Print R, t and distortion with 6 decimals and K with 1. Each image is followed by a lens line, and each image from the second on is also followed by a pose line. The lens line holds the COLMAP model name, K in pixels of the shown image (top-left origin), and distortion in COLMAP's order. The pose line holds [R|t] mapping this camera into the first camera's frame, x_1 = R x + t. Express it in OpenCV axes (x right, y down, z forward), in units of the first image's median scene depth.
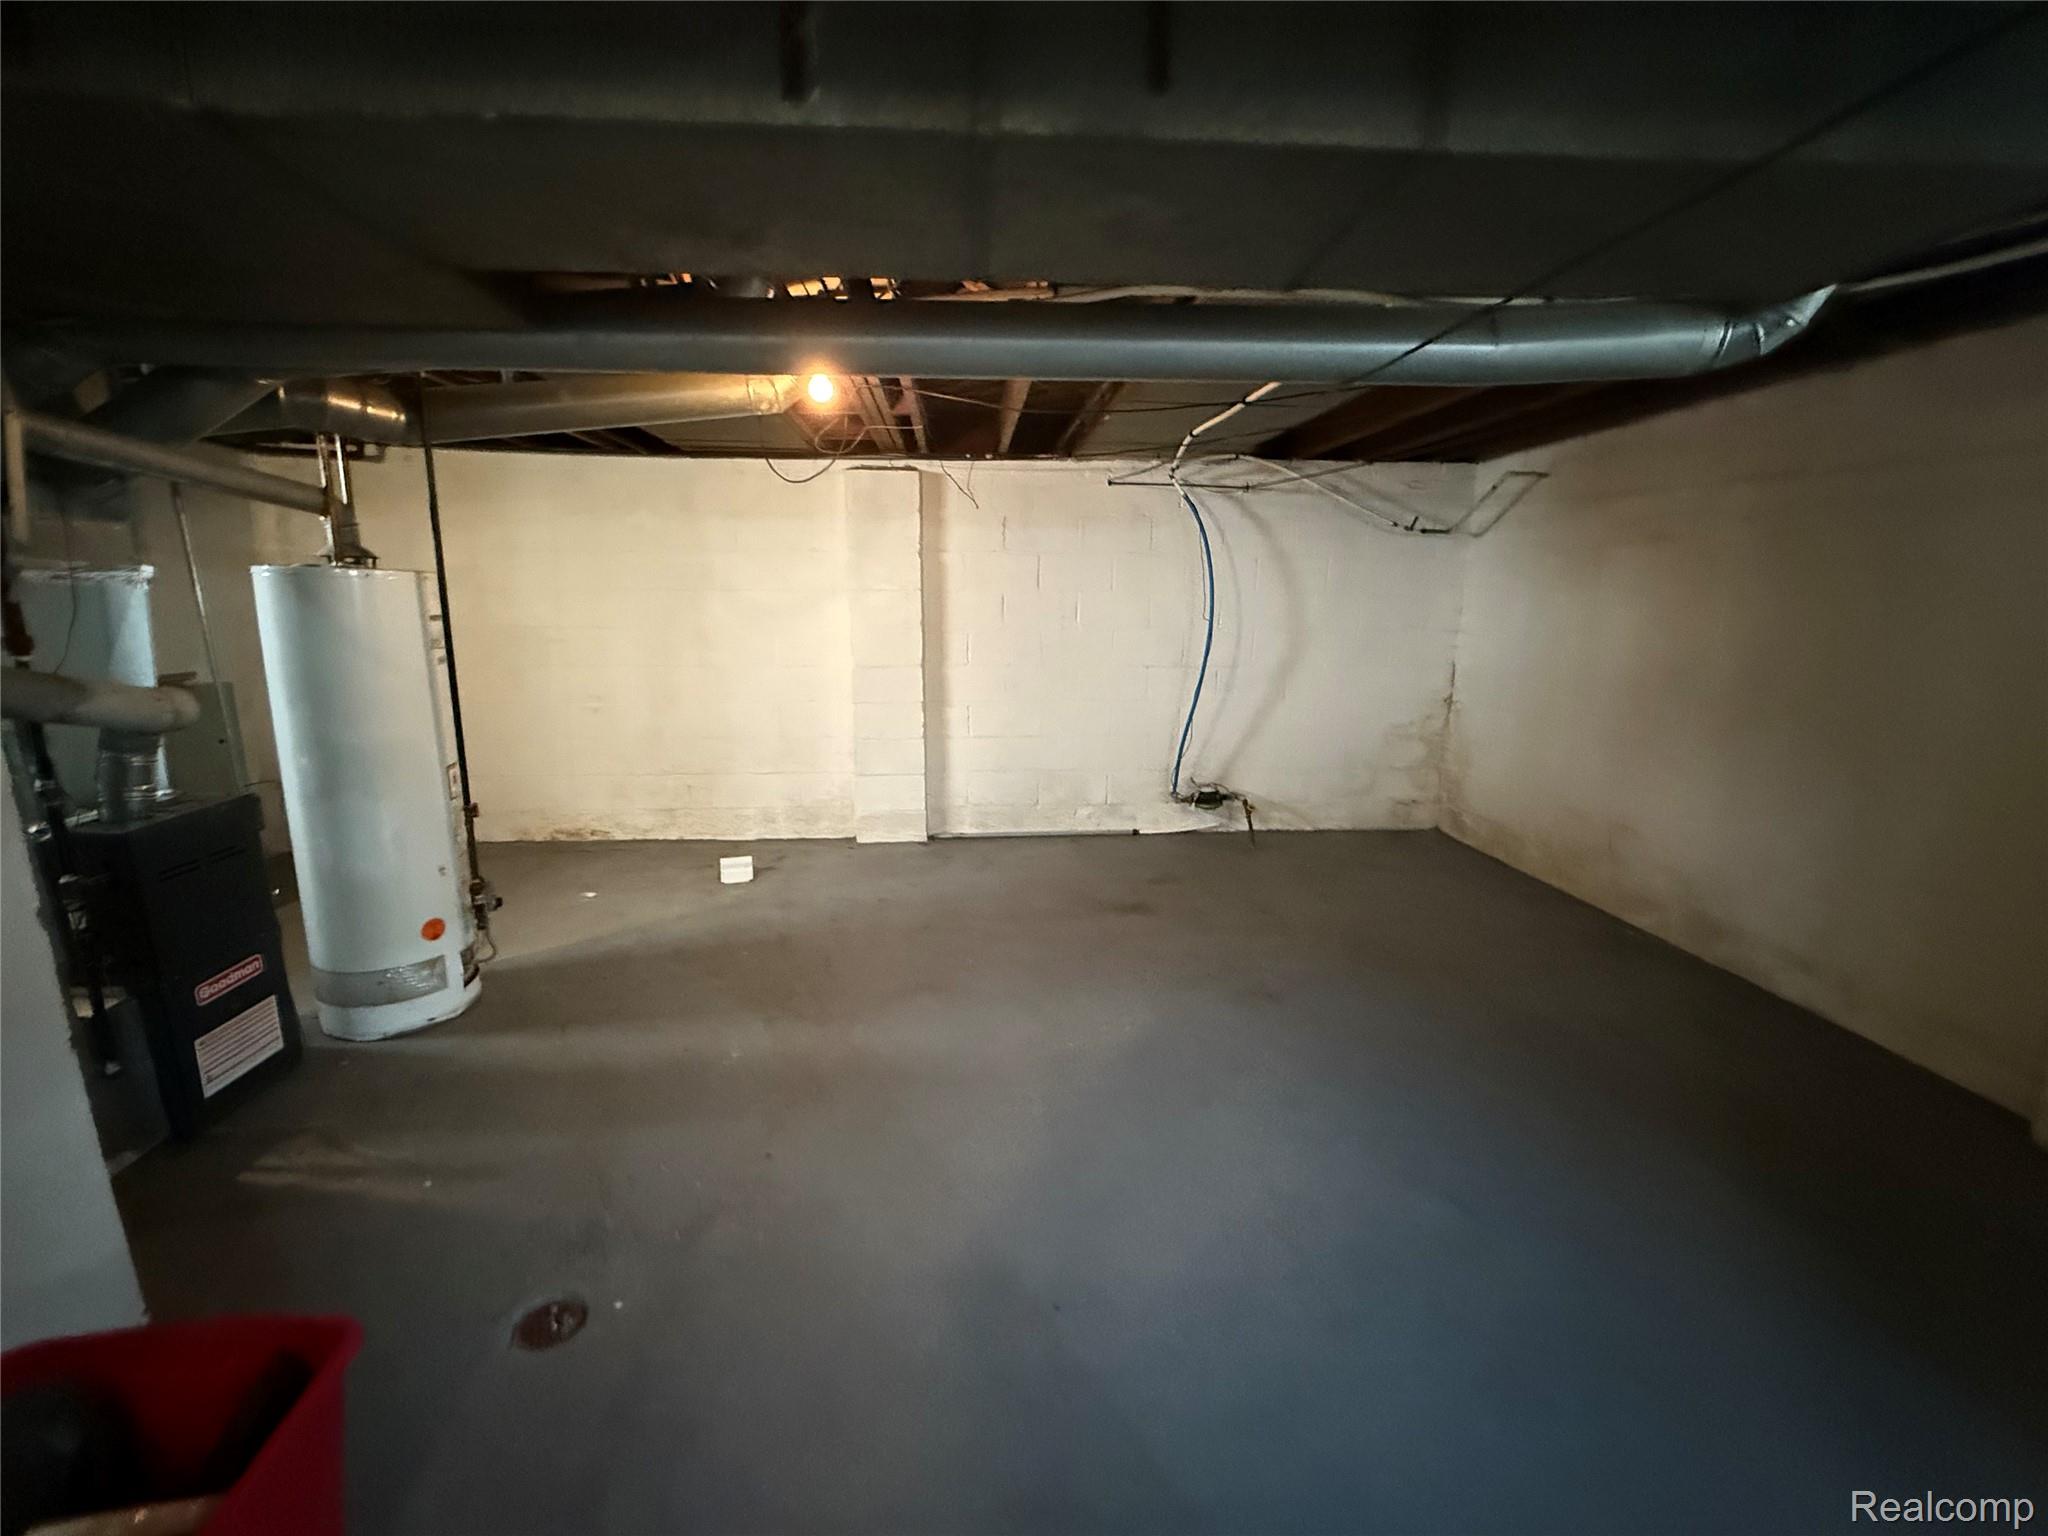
lens RADIAL K [[828.2, 0, 1018.5], [0, 828.2, 765.9], [0, 0, 1]] dist [0.001866, 0.000101]
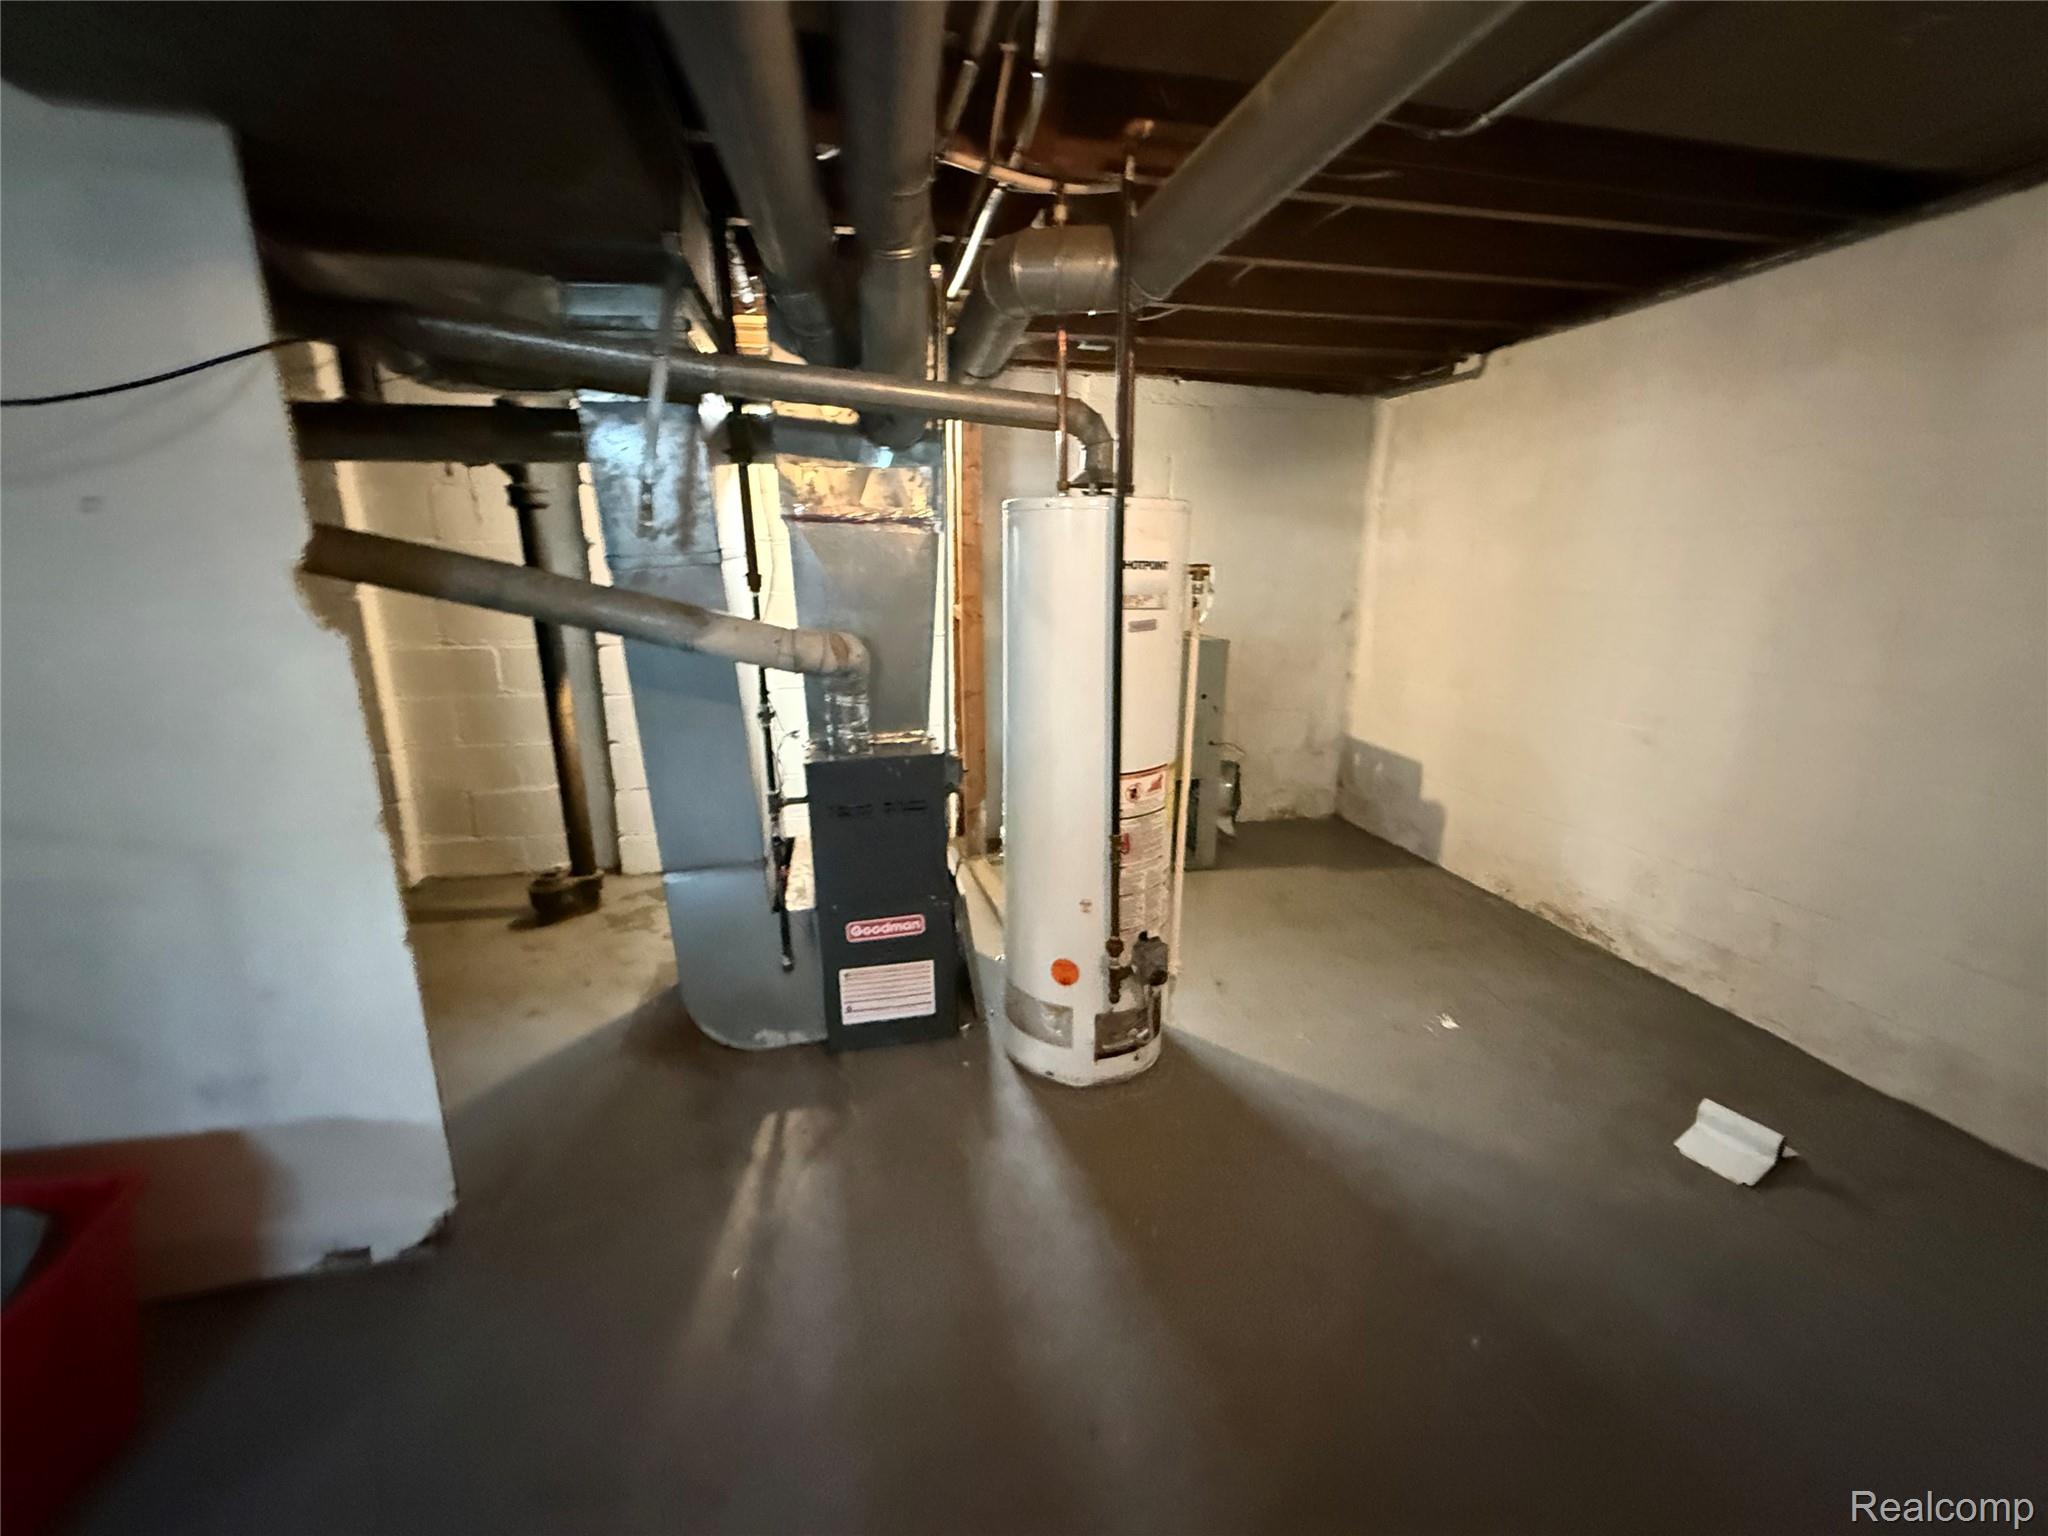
lens RADIAL K [[828.2, 0, 1028.7], [0, 828.2, 764.5], [0, 0, 1]] dist [0.001866, 0.000101]
pose [[0.145404, 0.229689, -0.962341, -0.010769], [-0.196097, 0.960072, 0.199518, -0.135988], [0.969744, 0.159702, 0.184639, 0.788863]]
